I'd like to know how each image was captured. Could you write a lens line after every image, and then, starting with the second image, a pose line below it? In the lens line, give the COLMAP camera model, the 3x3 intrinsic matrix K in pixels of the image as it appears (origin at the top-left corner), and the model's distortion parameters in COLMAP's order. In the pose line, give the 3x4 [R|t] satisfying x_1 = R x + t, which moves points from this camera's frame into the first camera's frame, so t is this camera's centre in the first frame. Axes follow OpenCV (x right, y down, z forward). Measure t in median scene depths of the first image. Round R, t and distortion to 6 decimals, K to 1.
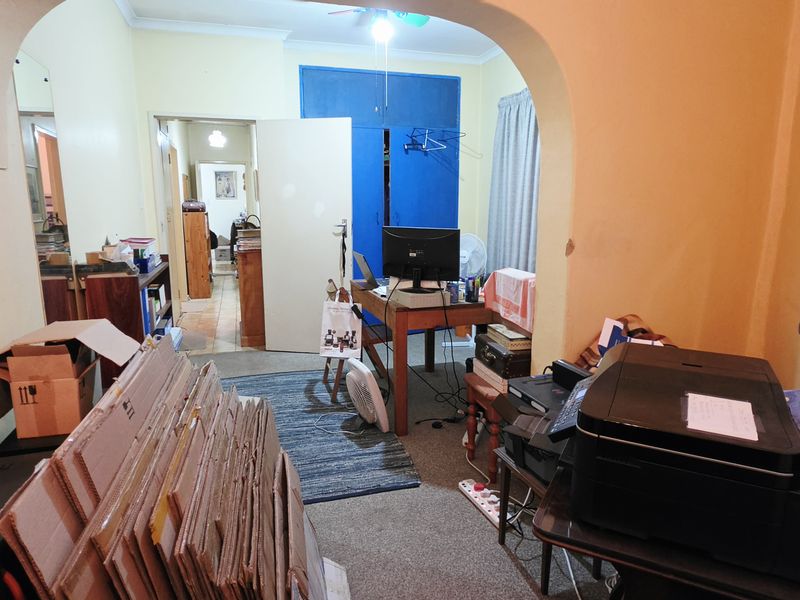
lens RADIAL K [[516.0, 0, 396.8], [0, 516.0, 299.9], [0, 0, 1]] dist [0.002723, -0.001307]
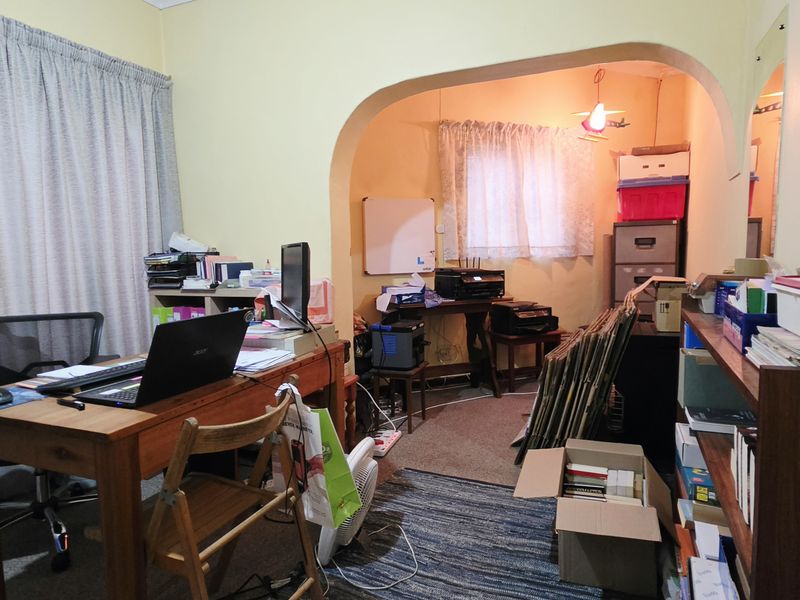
lens RADIAL K [[516.0, 0, 396.8], [0, 516.0, 299.9], [0, 0, 1]] dist [0.002723, -0.001307]
pose [[-0.767291, -0.035108, 0.640337, -0.618855], [0.131659, 0.968607, 0.210868, -0.226631], [-0.627639, 0.246104, -0.738581, 1.670988]]
